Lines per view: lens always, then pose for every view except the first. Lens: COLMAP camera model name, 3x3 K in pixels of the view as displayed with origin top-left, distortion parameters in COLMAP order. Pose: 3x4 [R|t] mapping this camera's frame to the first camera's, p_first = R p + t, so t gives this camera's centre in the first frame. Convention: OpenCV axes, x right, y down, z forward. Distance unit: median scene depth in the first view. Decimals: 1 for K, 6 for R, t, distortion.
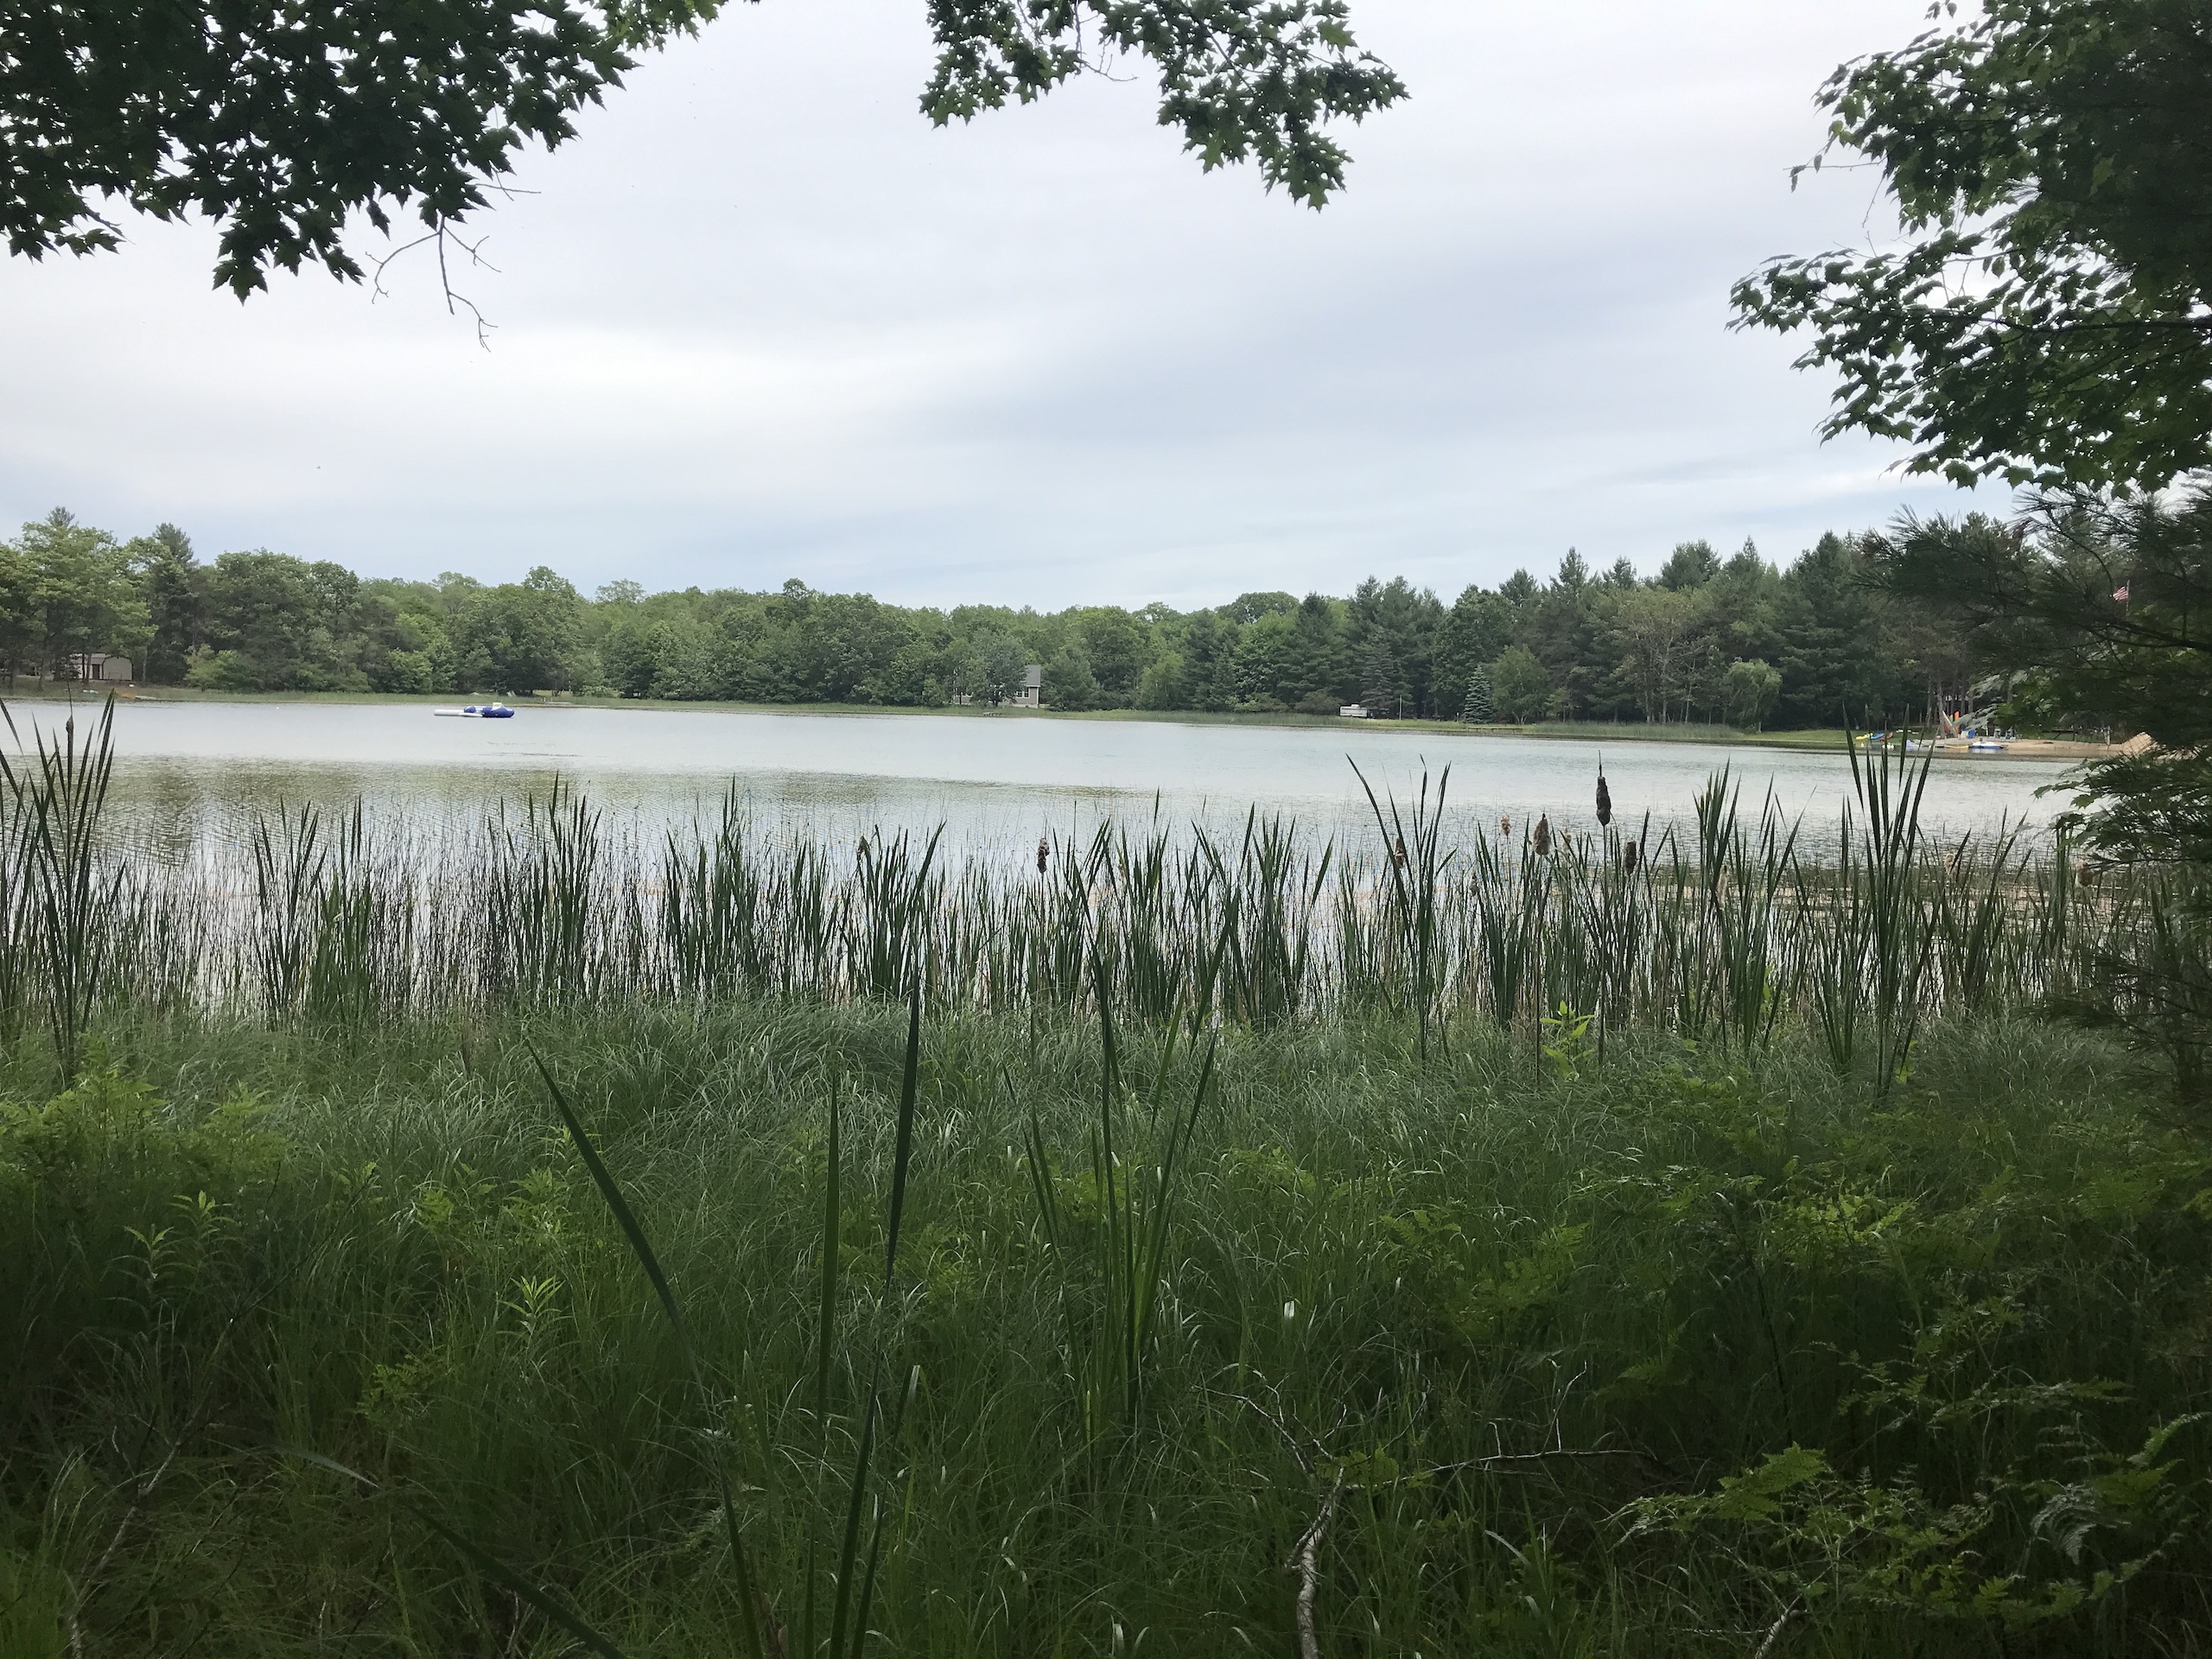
lens RADIAL K [[1778.8, 0, 1099.3], [0, 1778.8, 799.9], [0, 0, 1]] dist [0.022579, -0.026006]
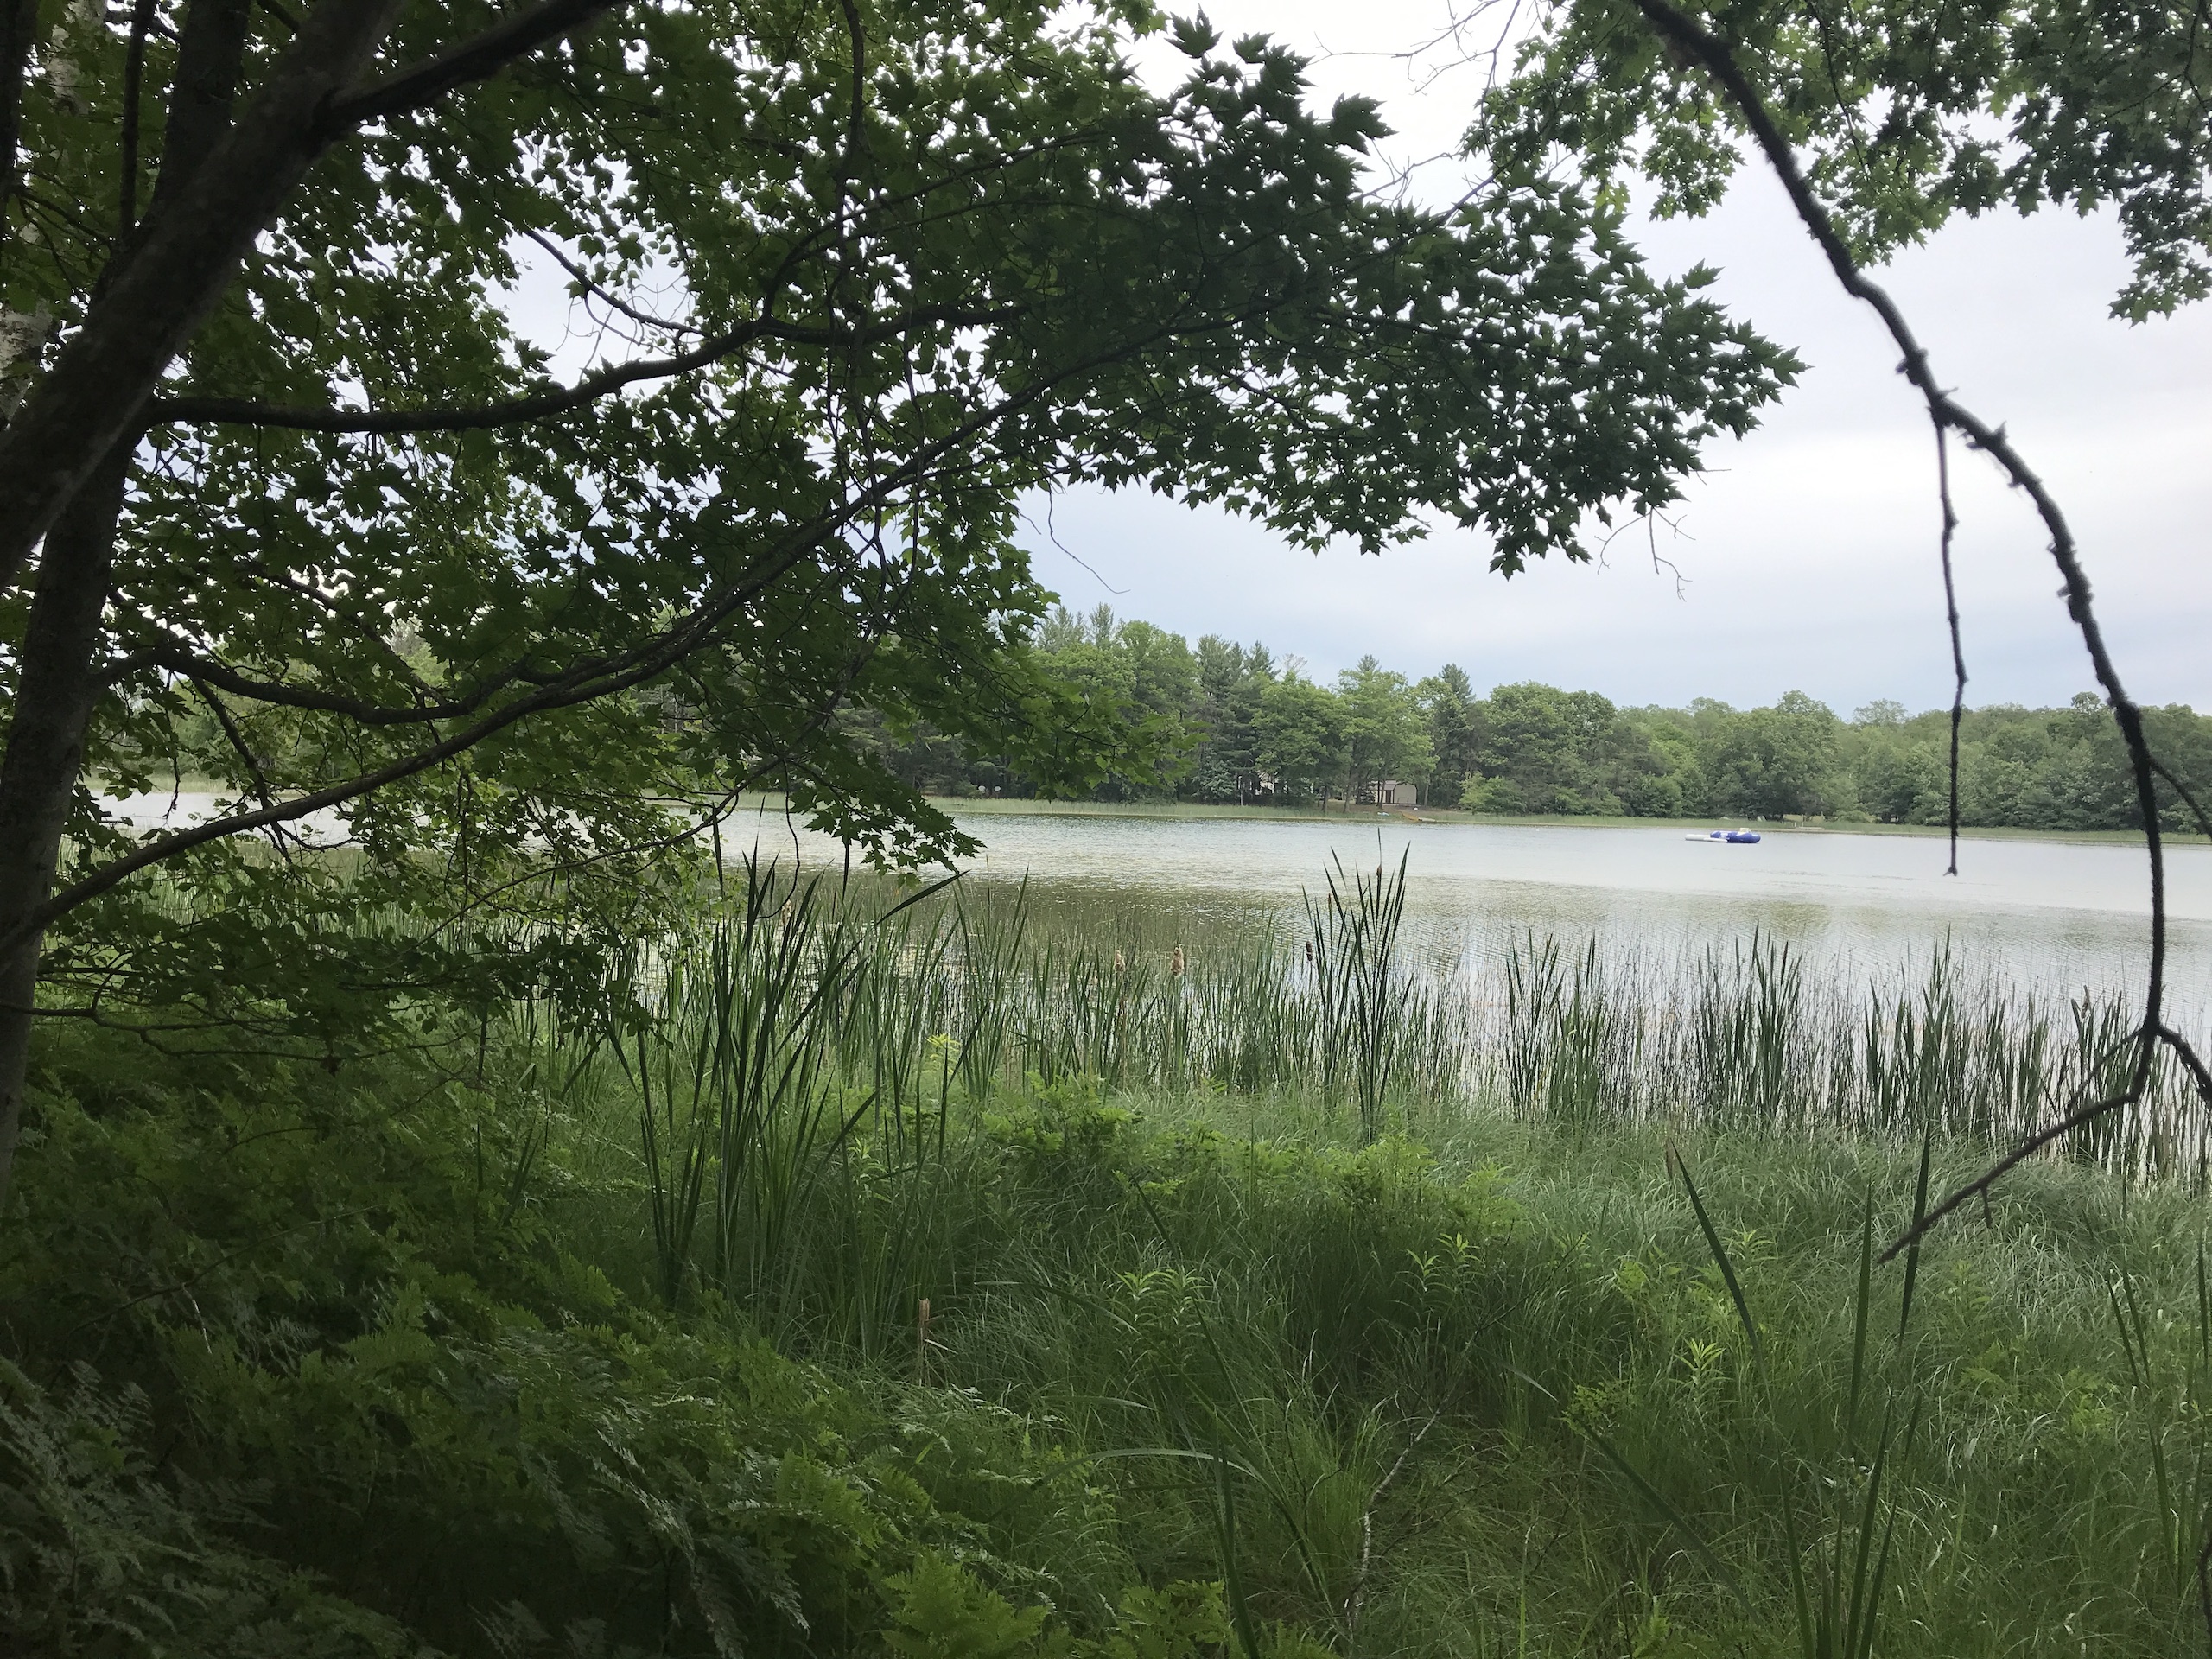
lens RADIAL K [[1778.8, 0, 1085.8], [0, 1778.8, 834.5], [0, 0, 1]] dist [0.022579, -0.026006]
pose [[0.777918, 0.010728, -0.628275, 0.115638], [-0.041801, 0.998523, -0.034707, -0.019683], [0.626974, 0.053261, 0.777217, -0.228373]]
